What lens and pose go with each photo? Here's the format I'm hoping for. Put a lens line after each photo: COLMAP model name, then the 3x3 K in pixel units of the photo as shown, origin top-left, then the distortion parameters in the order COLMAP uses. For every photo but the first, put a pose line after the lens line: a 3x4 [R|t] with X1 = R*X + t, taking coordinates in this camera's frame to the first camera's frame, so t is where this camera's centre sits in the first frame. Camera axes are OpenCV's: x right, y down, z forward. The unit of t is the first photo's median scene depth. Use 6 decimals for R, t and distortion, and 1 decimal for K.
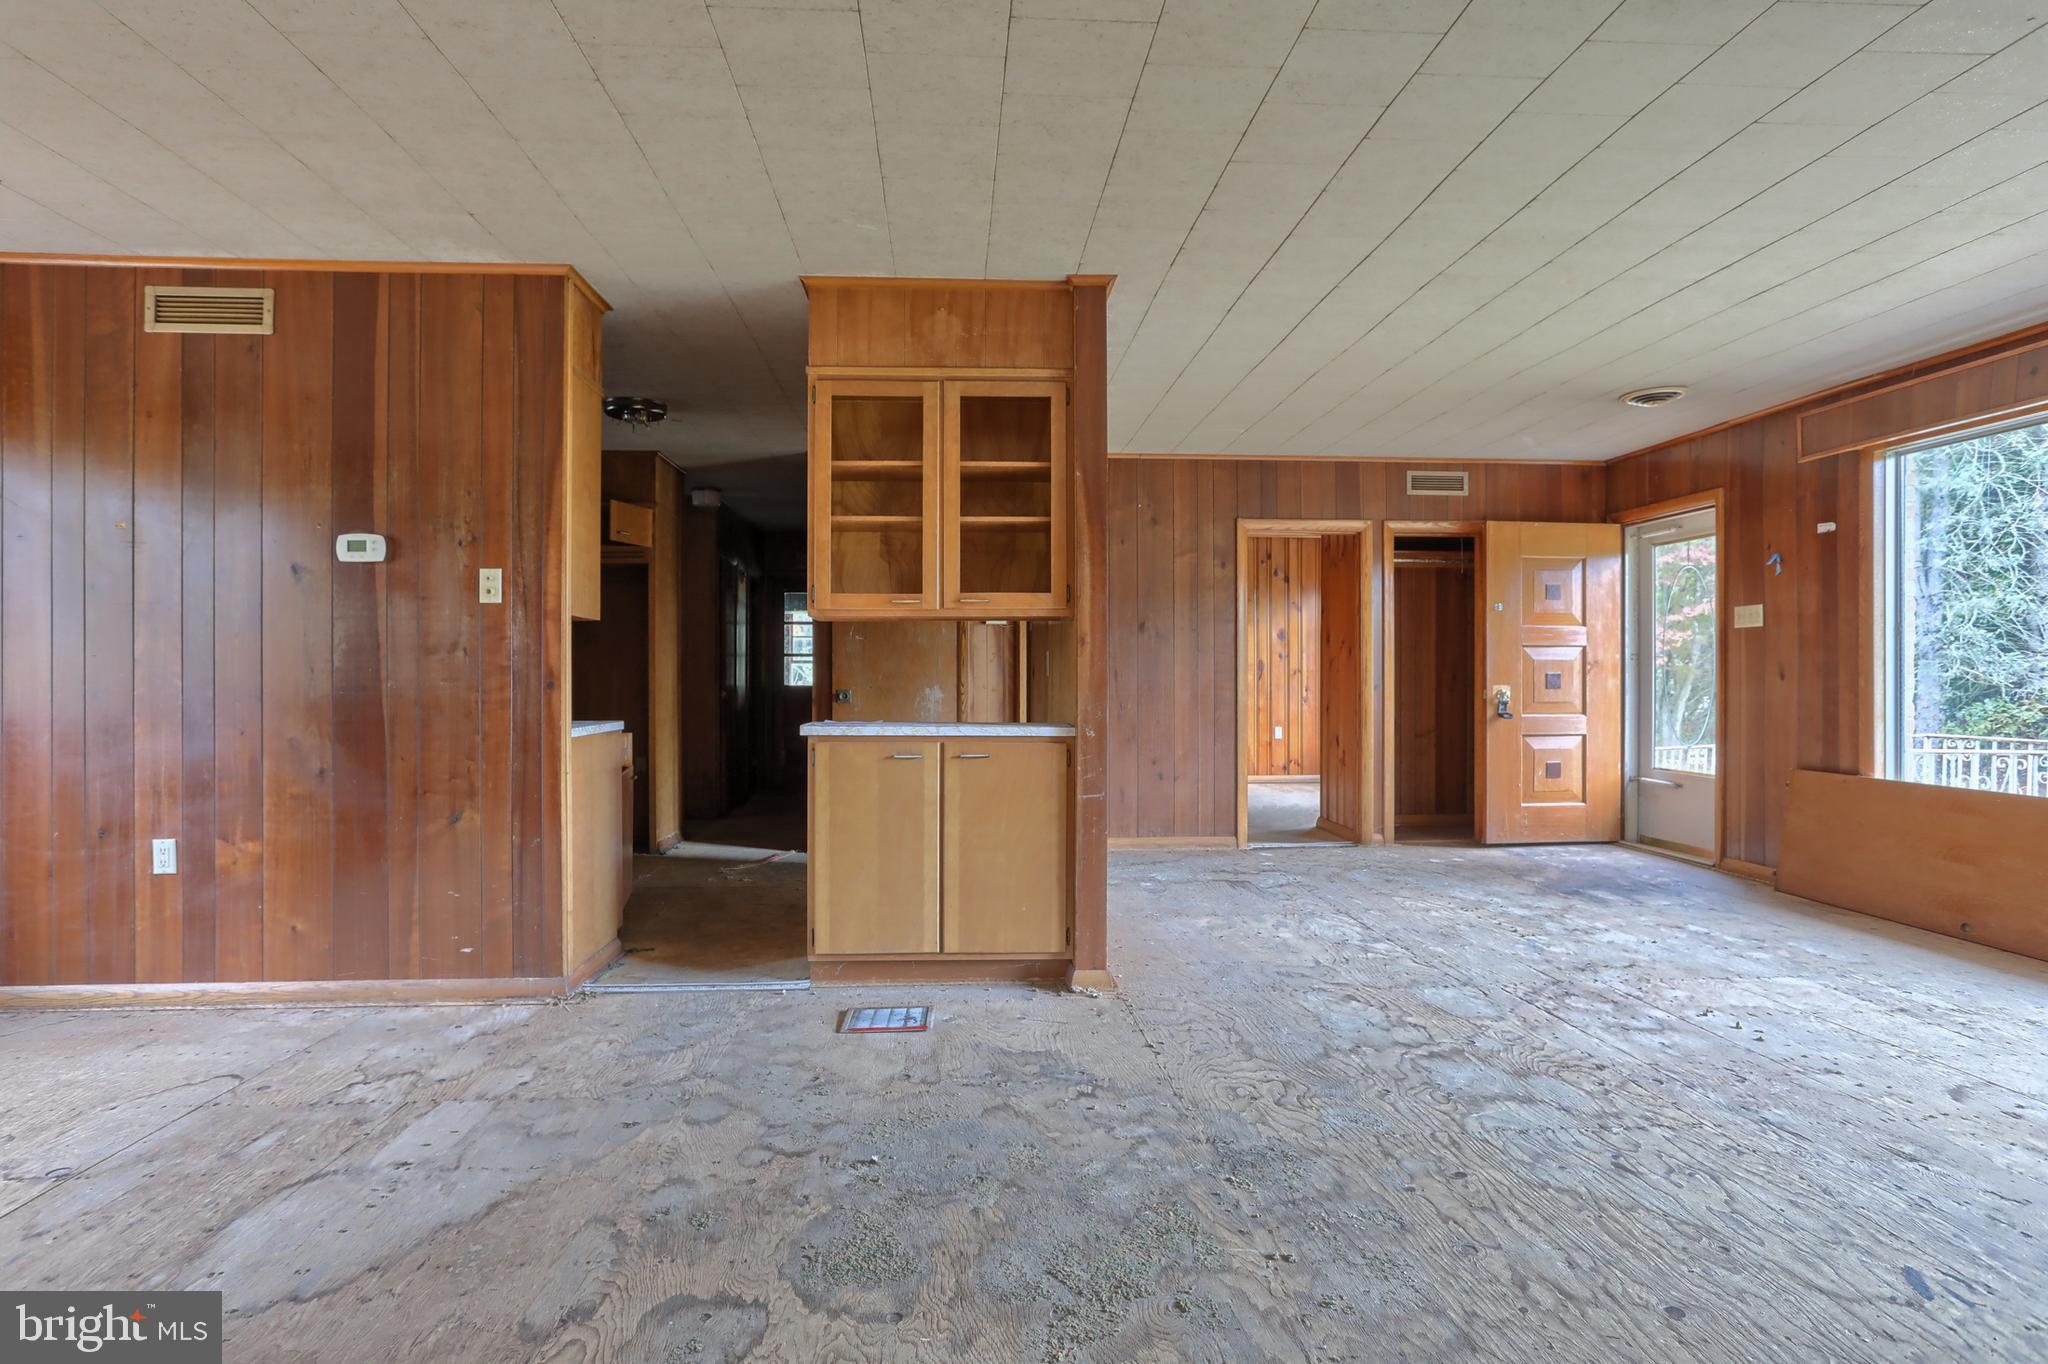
lens RADIAL K [[1125.0, 0, 1030.9], [0, 1125.0, 675.9], [0, 0, 1]] dist [-0.032823, 0.018960]
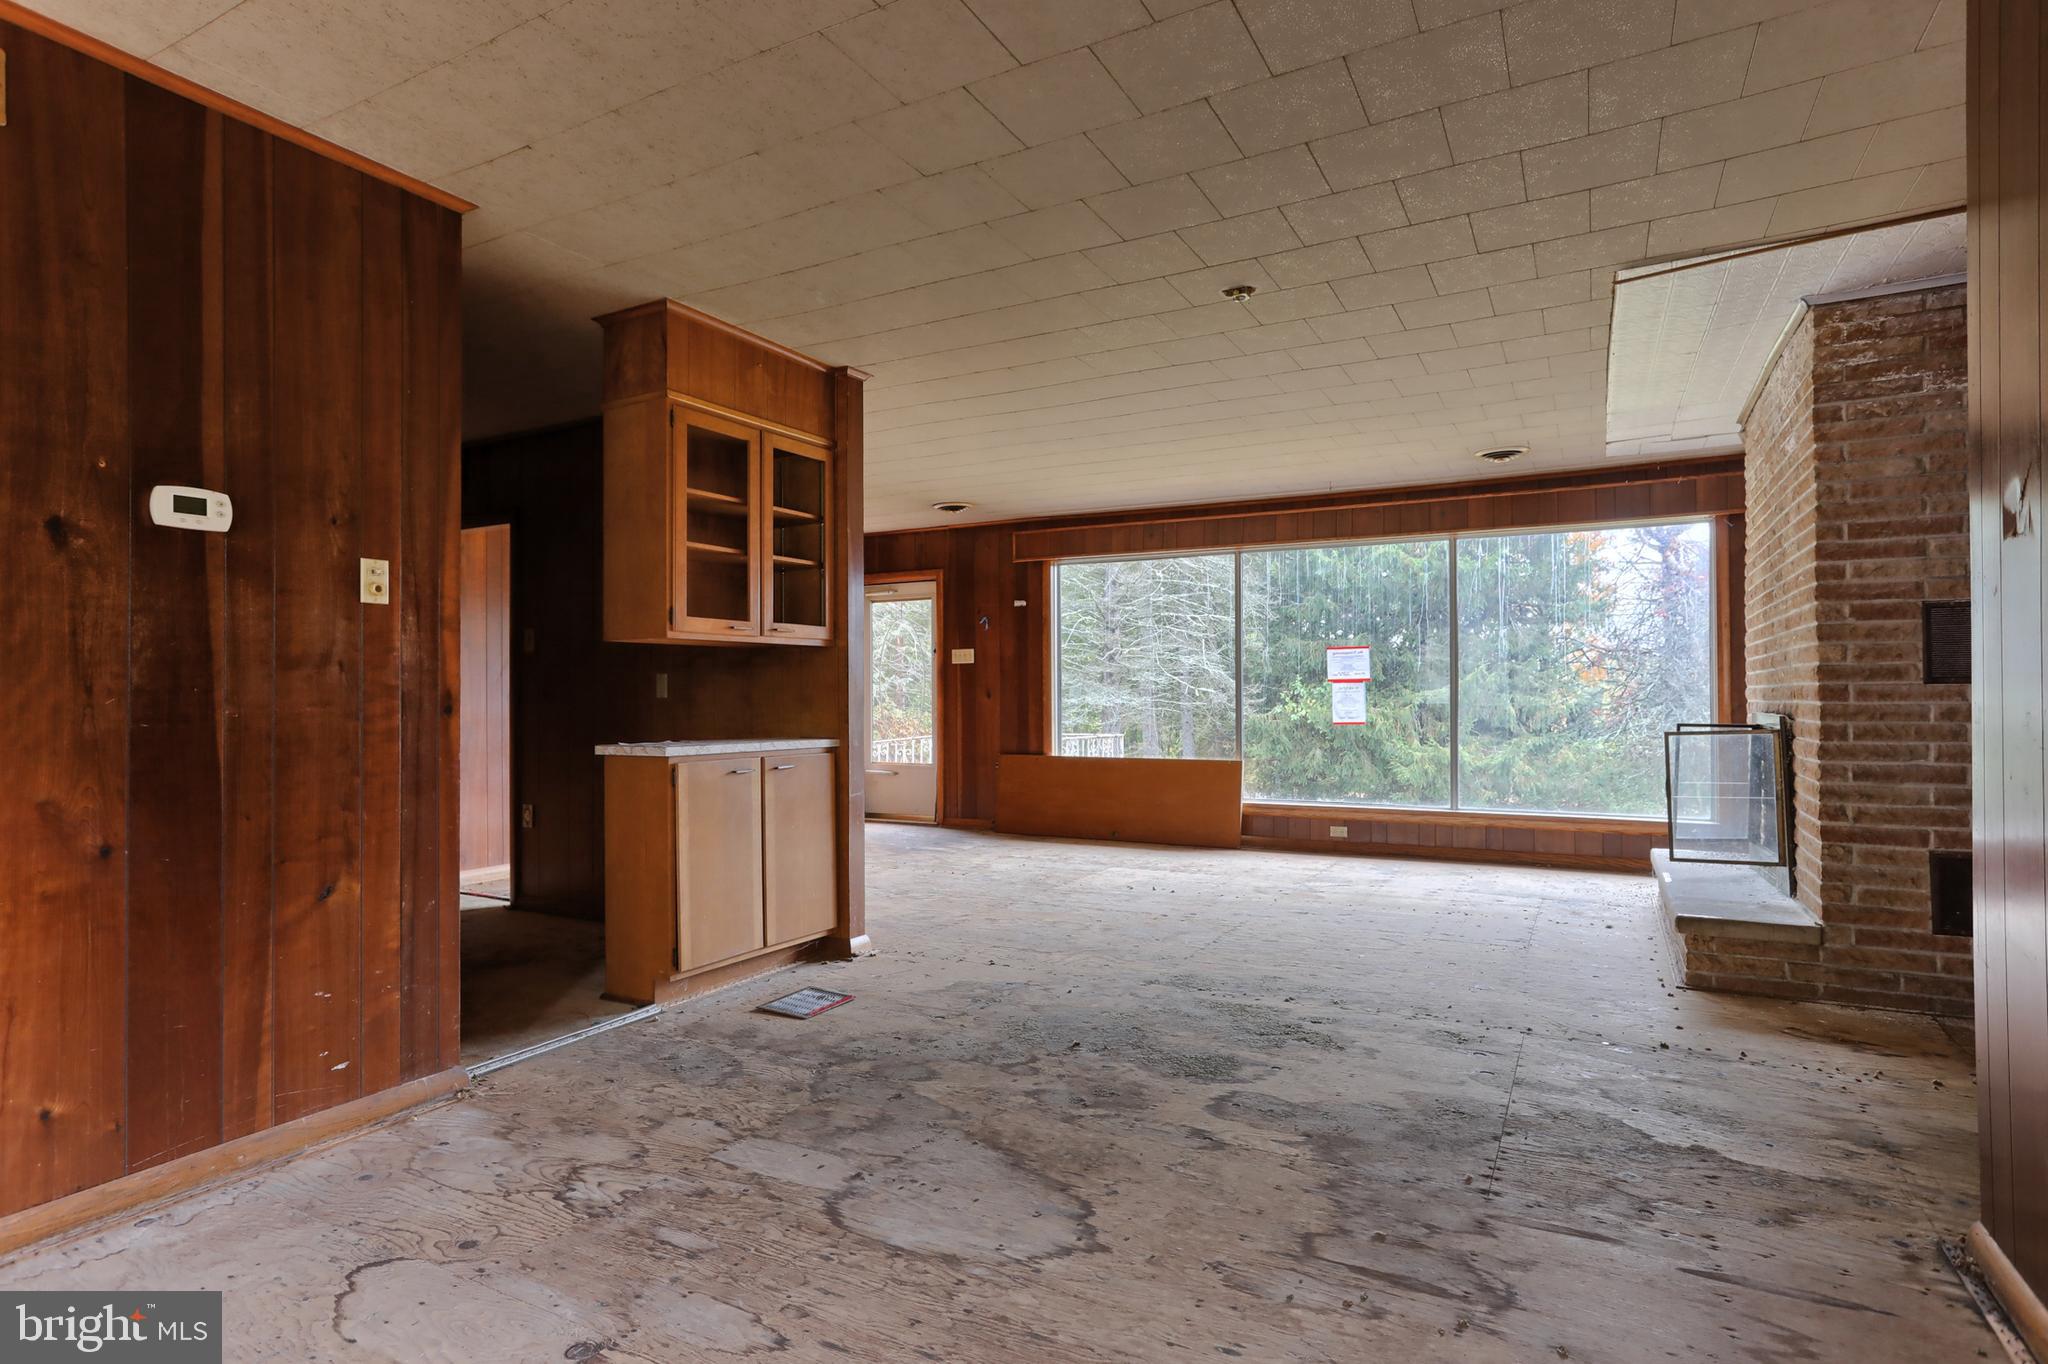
lens RADIAL K [[1065.9, 0, 1057.2], [0, 1065.9, 679.0], [0, 0, 1]] dist [-0.032042, 0.022107]
pose [[0.516781, 0.010442, 0.856054, -0.926140], [0.003968, 0.999886, -0.014591, -0.001006], [-0.856108, 0.010937, 0.516681, 0.238376]]
